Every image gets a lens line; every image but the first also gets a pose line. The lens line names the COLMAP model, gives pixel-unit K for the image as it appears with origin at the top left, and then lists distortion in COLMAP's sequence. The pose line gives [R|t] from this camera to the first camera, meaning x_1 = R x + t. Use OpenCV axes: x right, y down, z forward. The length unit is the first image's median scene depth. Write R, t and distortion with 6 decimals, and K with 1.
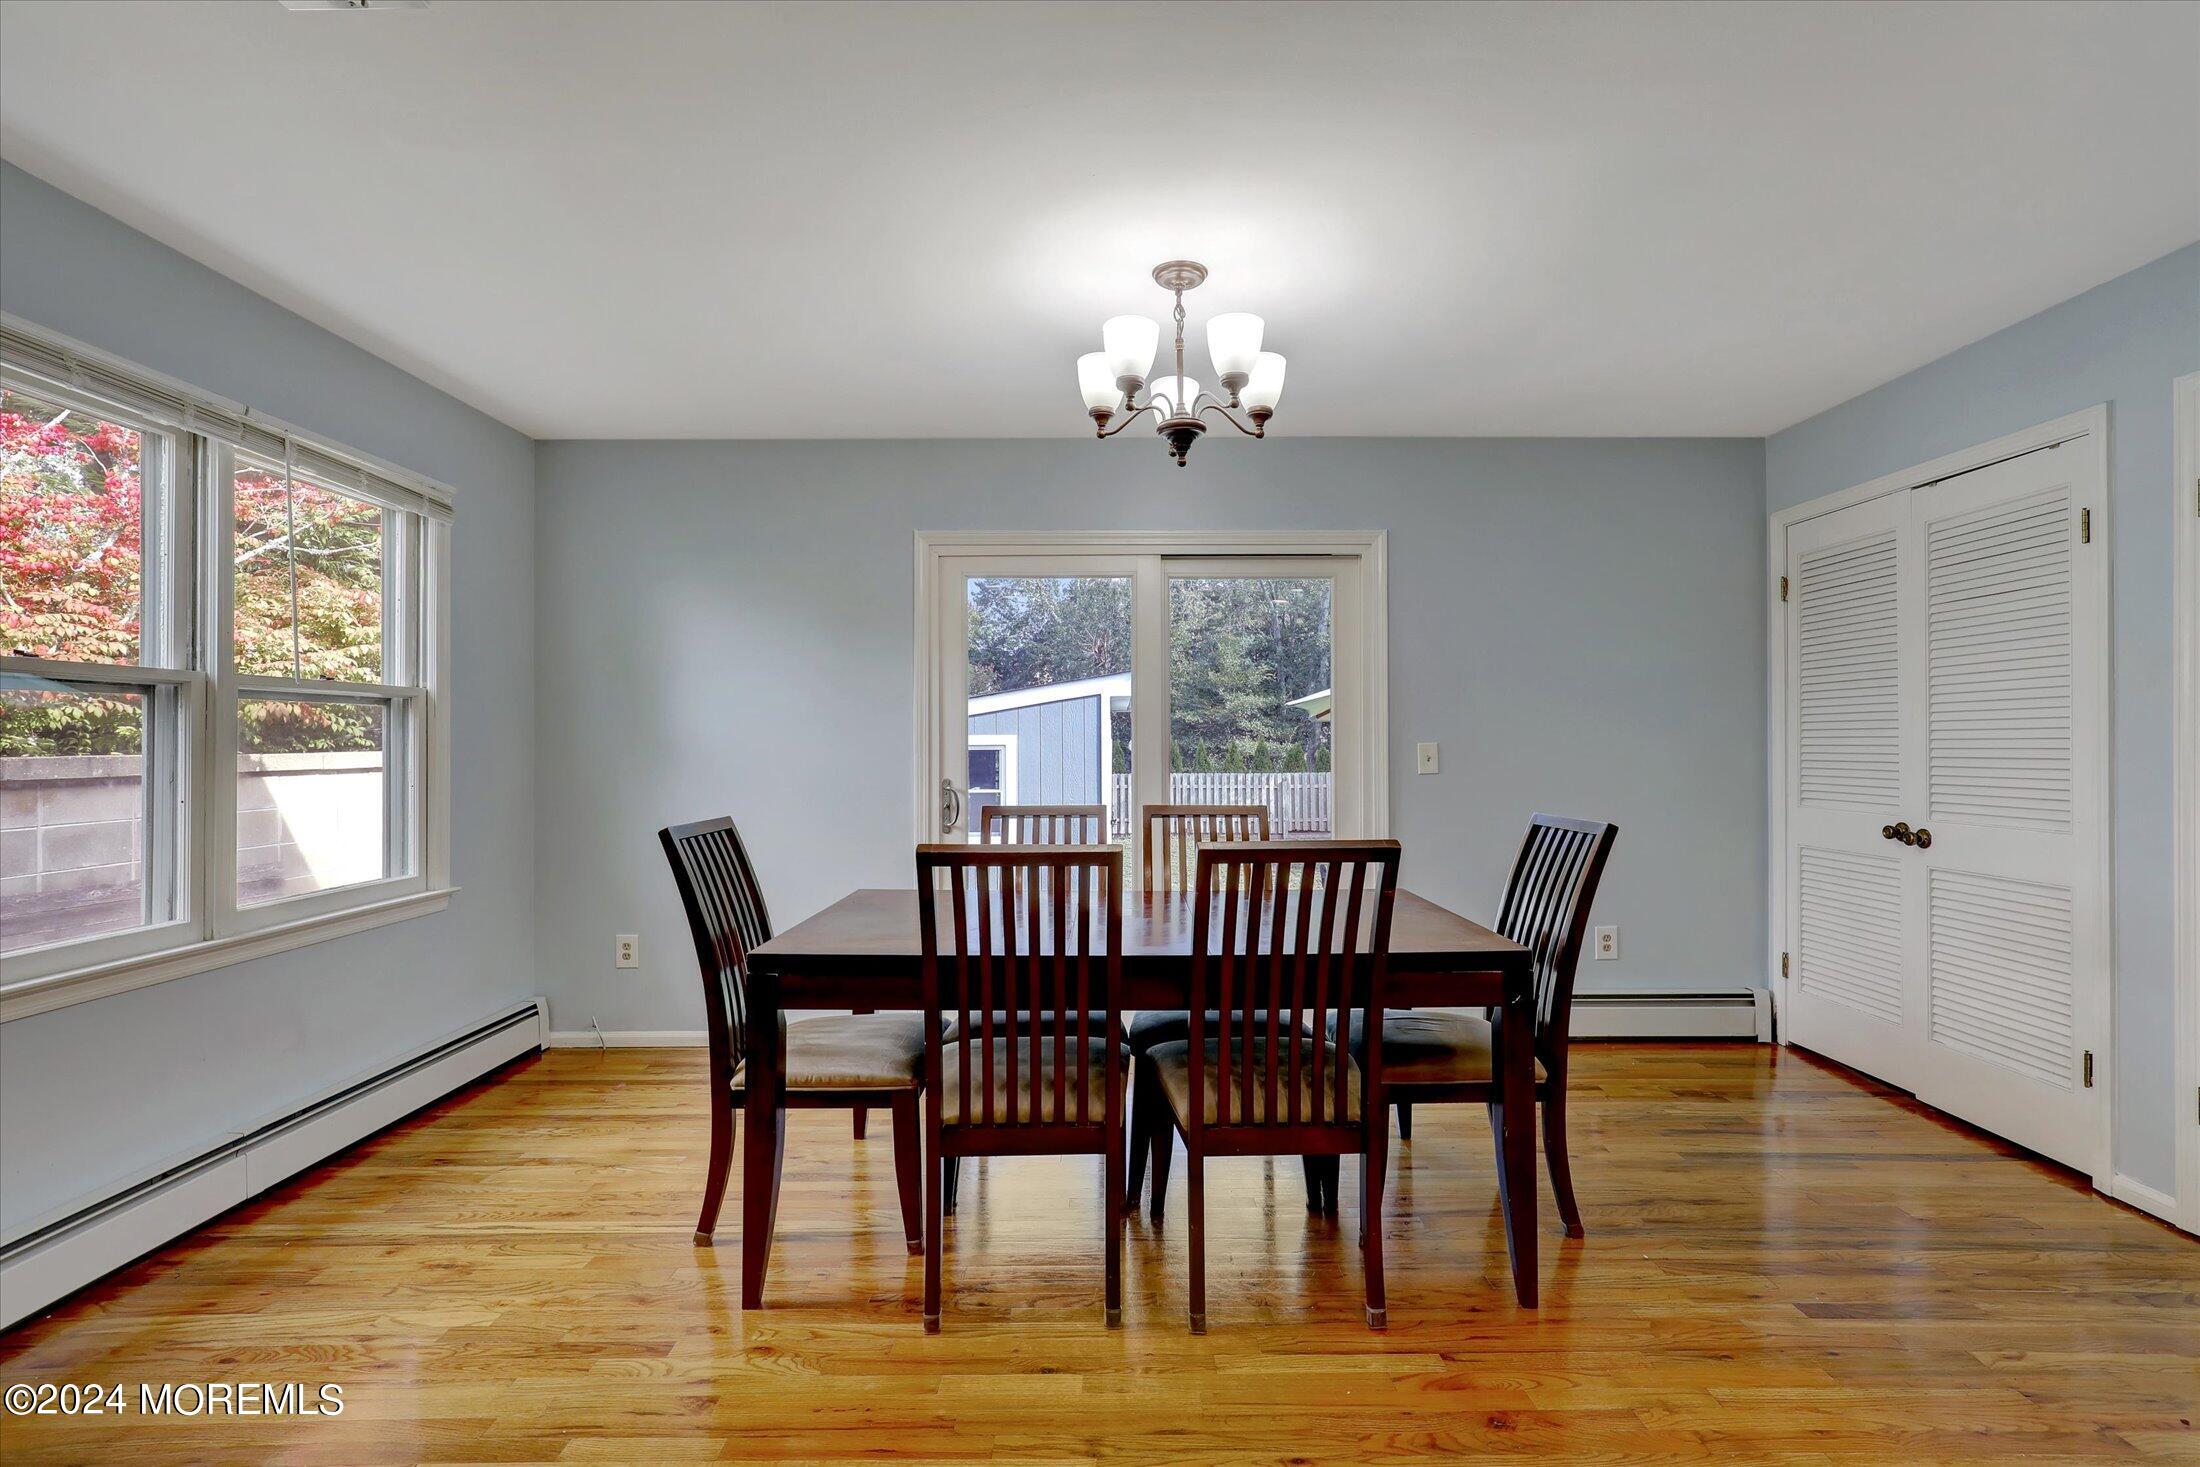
lens RADIAL K [[1031.2, 0, 1146.6], [0, 1031.2, 721.5], [0, 0, 1]] dist [-0.017944, 0.002011]
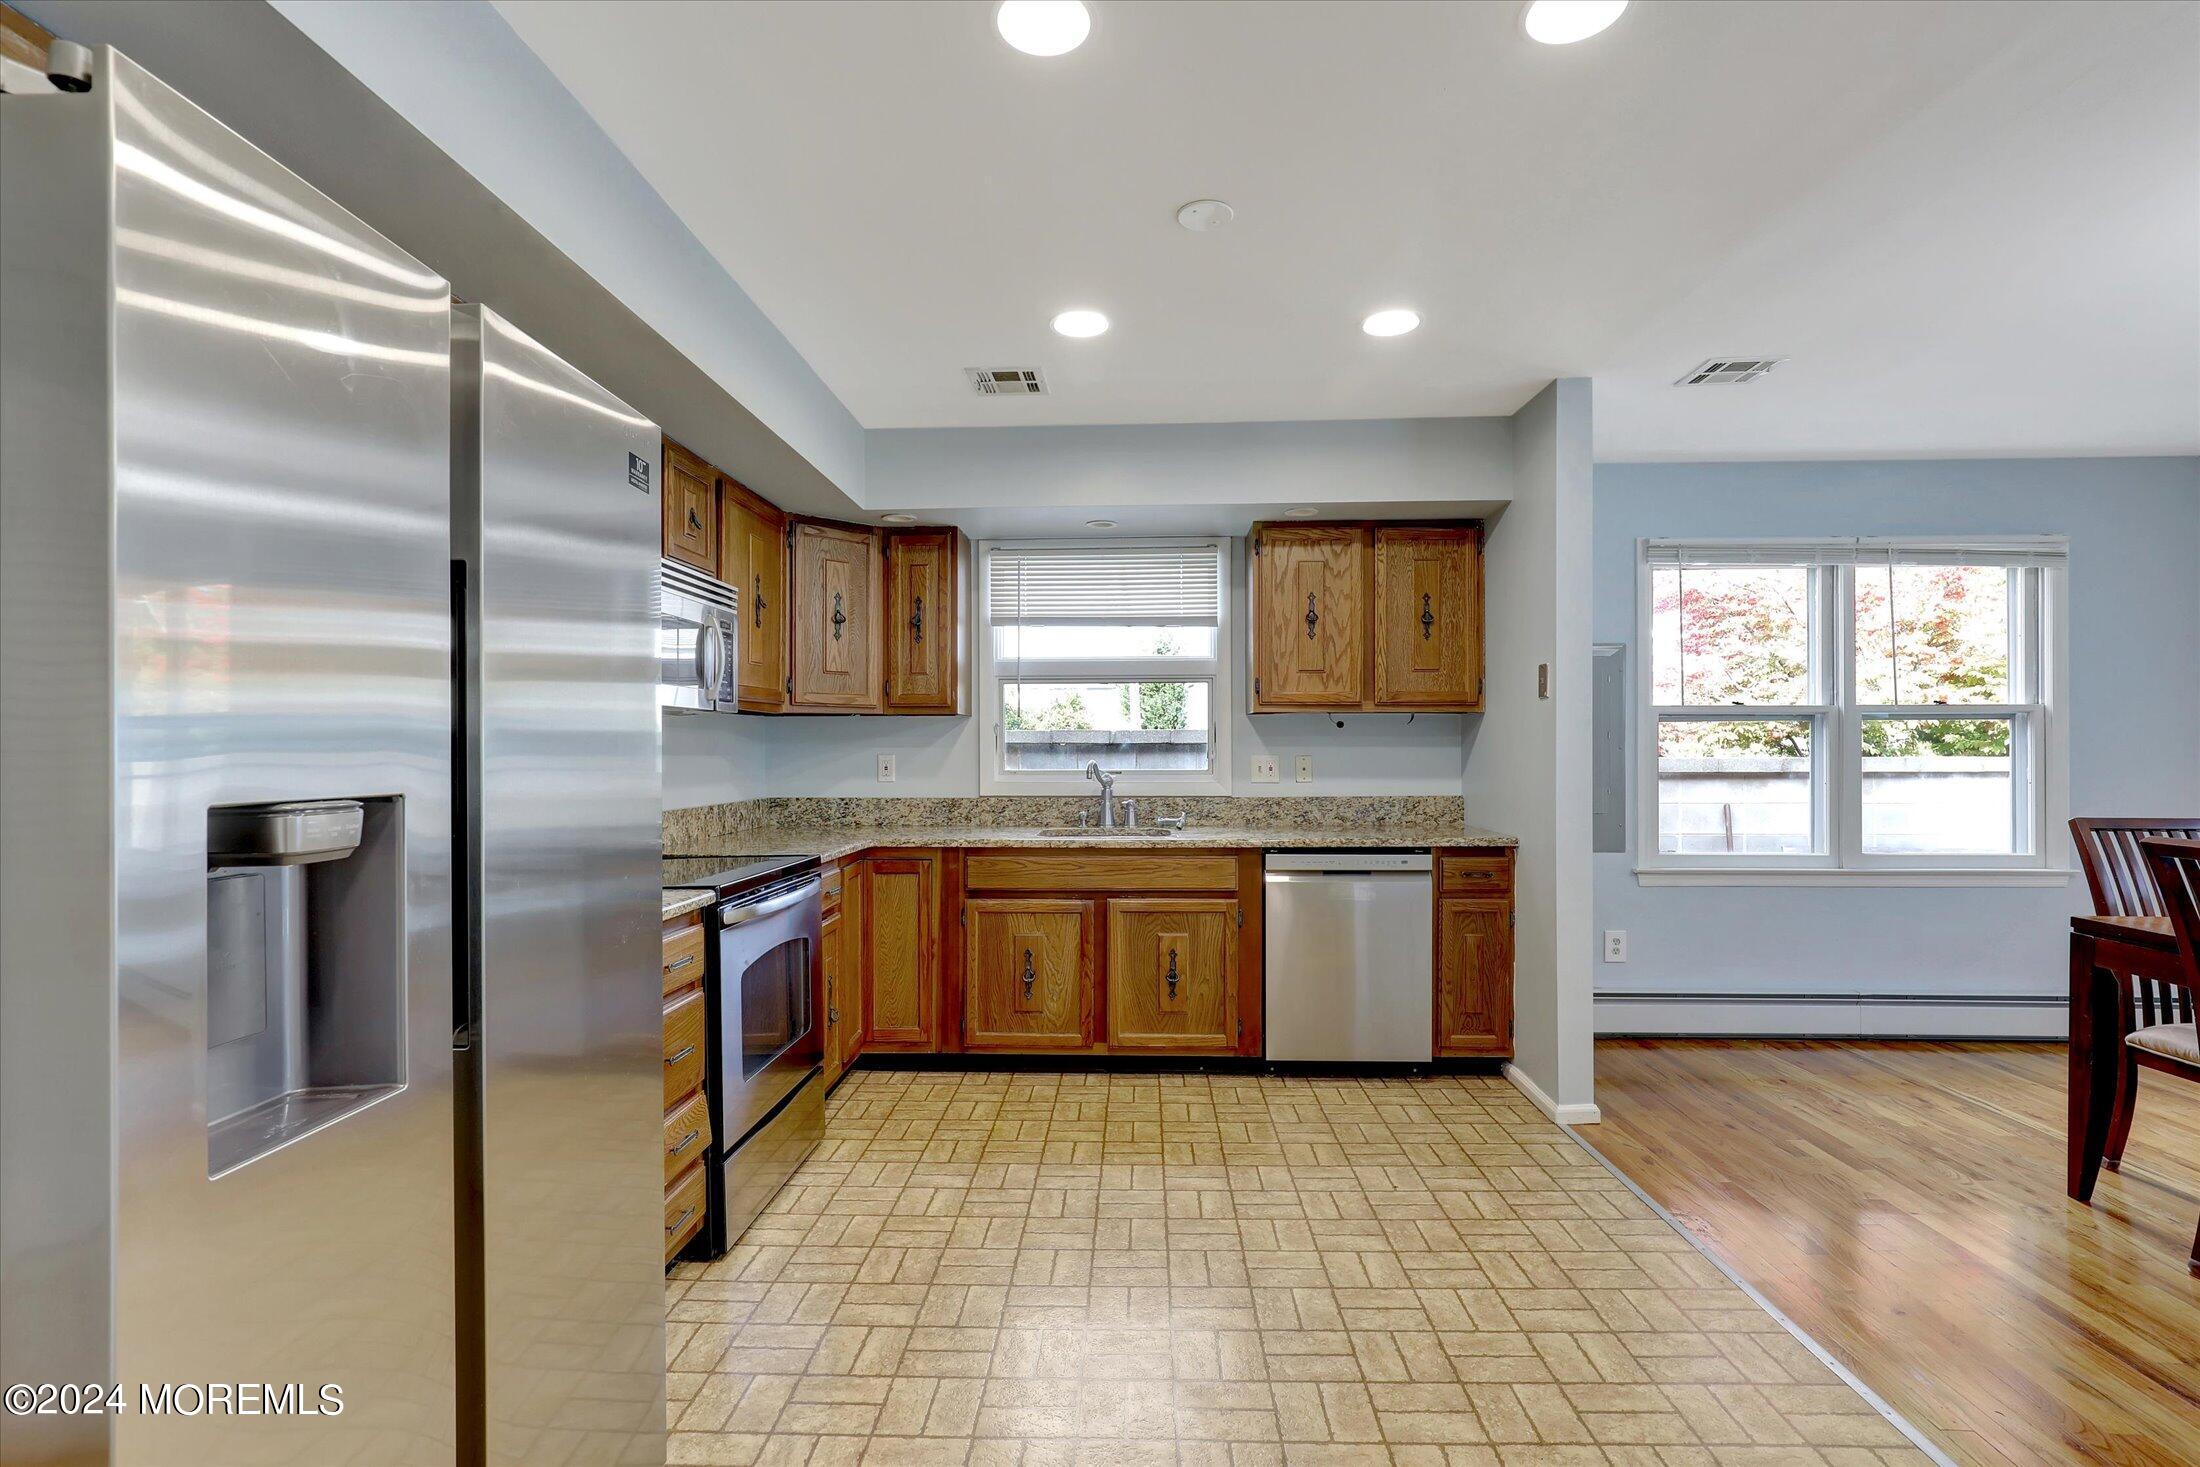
lens RADIAL K [[1031.2, 0, 1114.5], [0, 1031.2, 748.0], [0, 0, 1]] dist [-0.017944, 0.002011]
pose [[-0.042024, 0.001646, -0.999115, 0.716924], [0.020059, 0.999798, 0.000804, -0.004893], [0.998915, -0.020007, -0.042048, -0.093497]]
